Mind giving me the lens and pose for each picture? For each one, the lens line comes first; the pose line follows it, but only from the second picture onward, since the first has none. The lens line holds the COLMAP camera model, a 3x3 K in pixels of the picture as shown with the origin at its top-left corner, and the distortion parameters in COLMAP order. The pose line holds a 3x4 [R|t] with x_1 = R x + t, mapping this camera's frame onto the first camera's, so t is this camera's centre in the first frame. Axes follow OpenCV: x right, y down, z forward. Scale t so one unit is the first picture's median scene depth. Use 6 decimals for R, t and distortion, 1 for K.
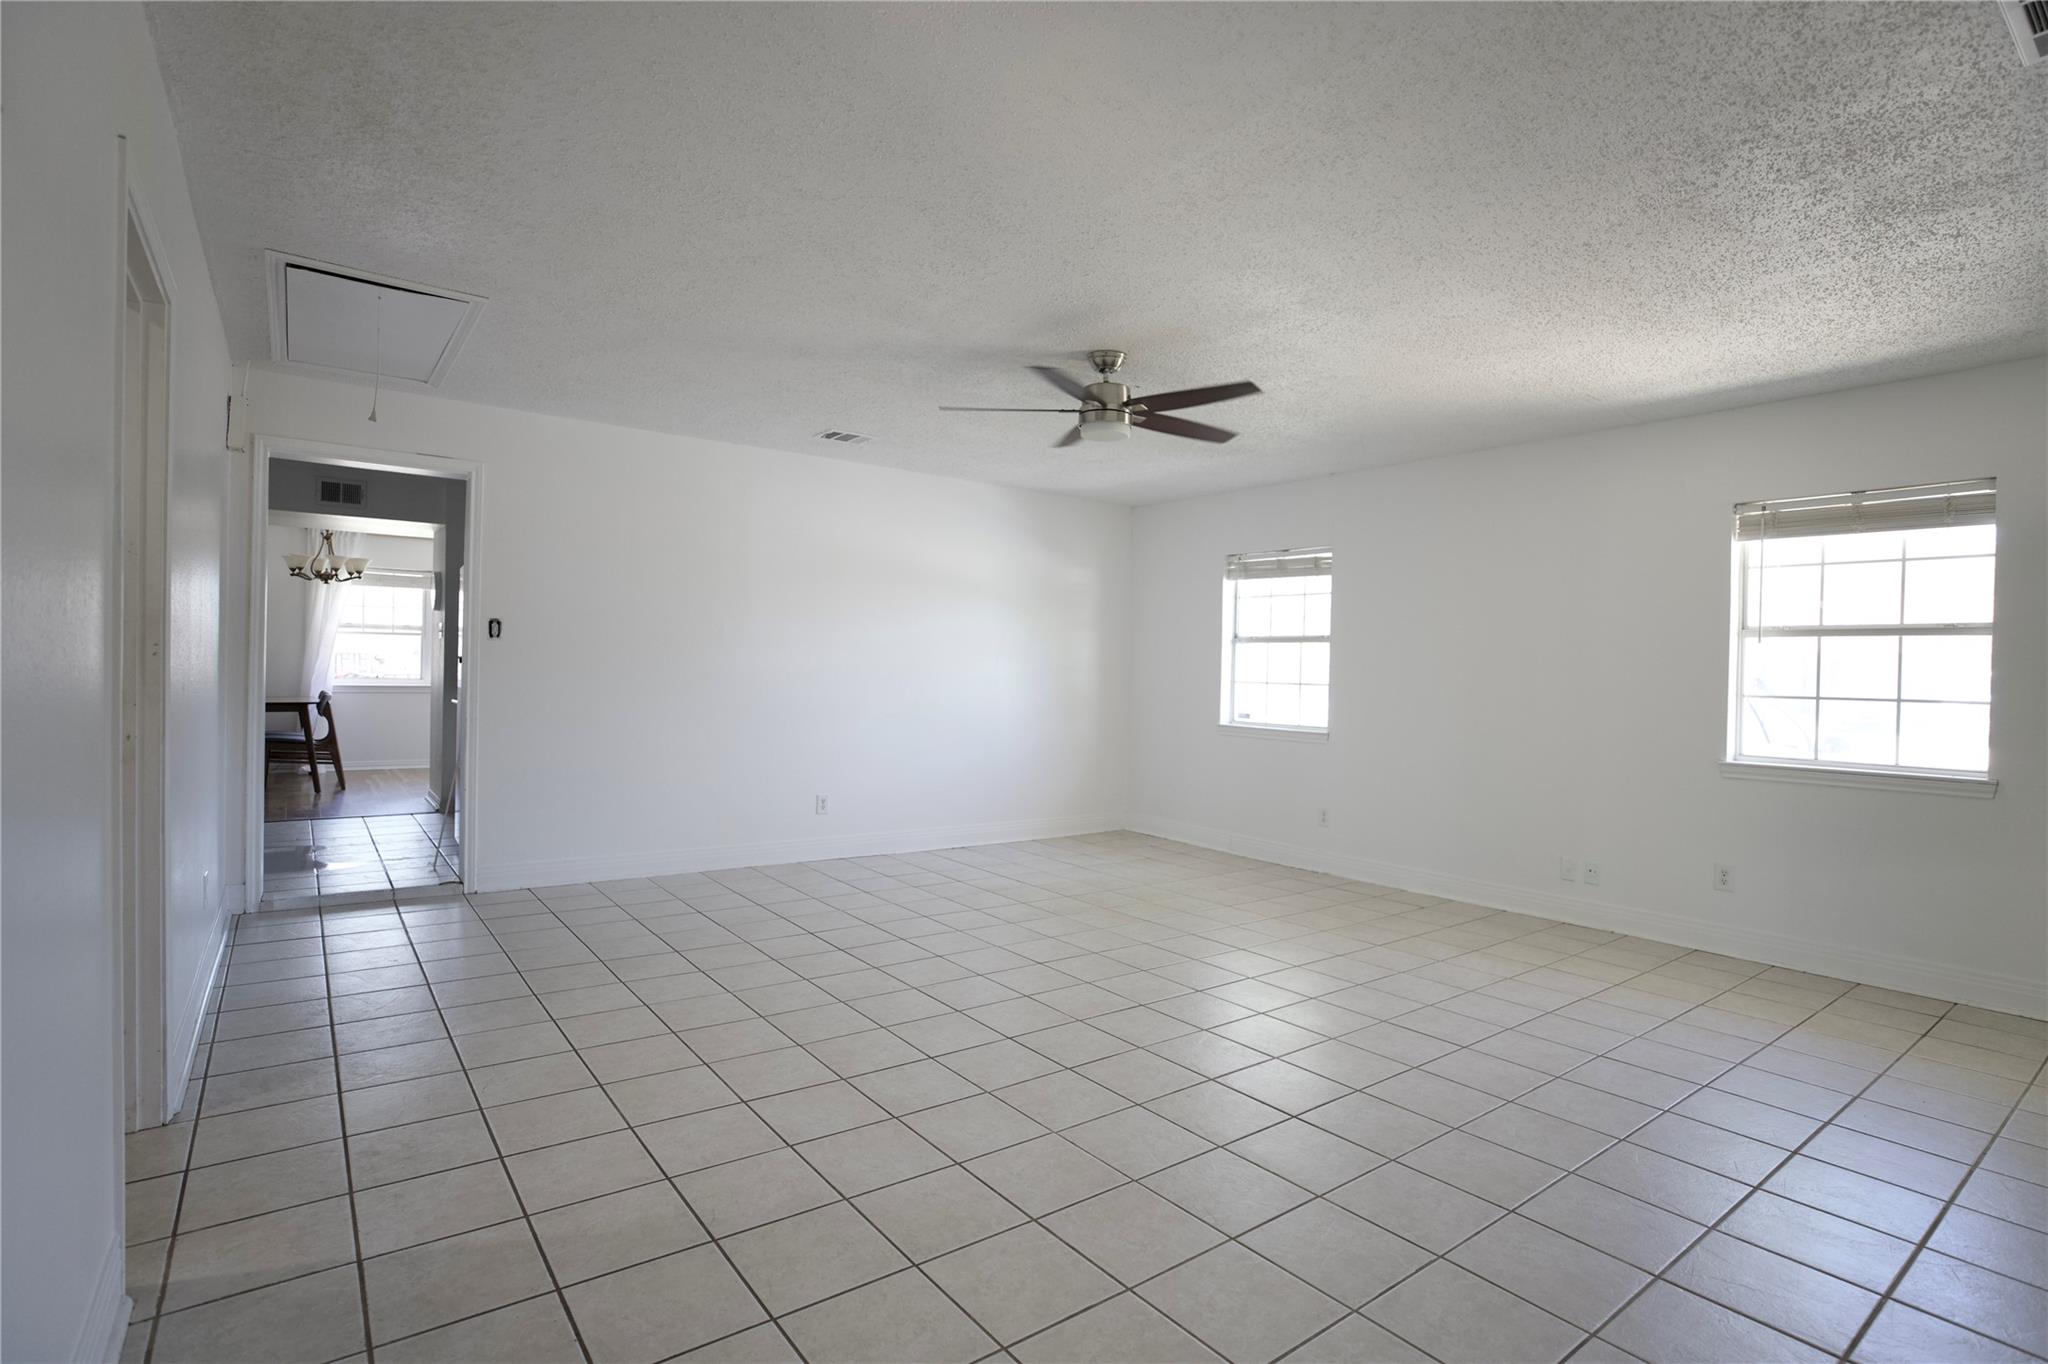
lens RADIAL K [[953.5, 0, 1024.0], [0, 953.5, 682.0], [0, 0, 1]] dist [-0.004033, -0.000216]
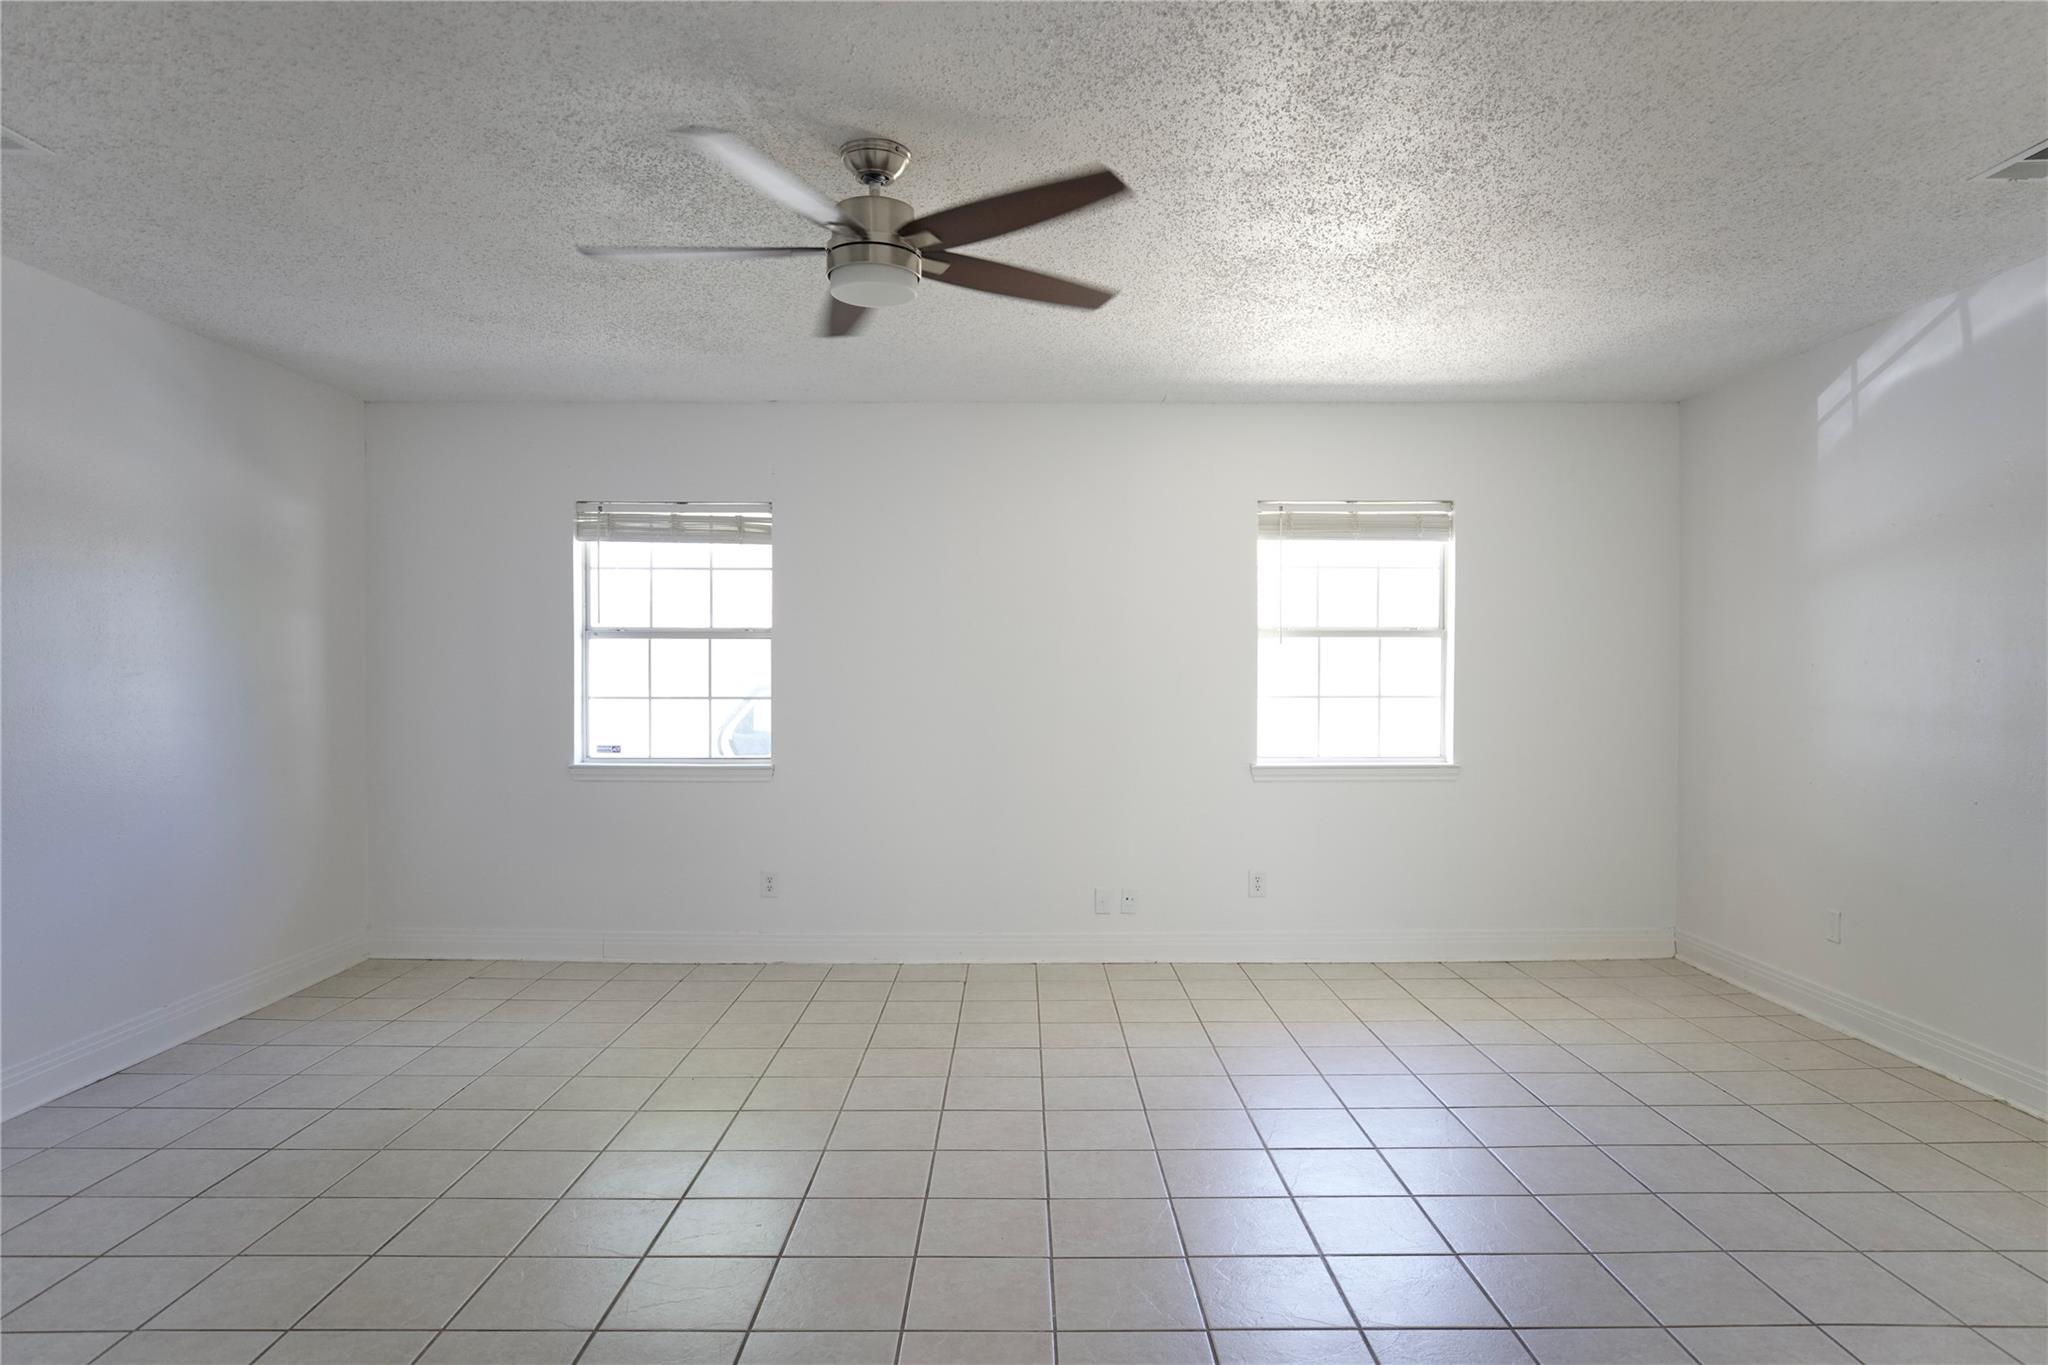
lens RADIAL K [[1229.4, 0, 1024.0], [0, 1229.4, 682.5], [0, 0, 1]] dist [0.000039, 0.000228]
pose [[0.636241, -0.022232, 0.771170, -0.381283], [0.022741, 0.999691, 0.010057, -0.019802], [-0.771155, 0.011139, 0.636550, 0.387666]]
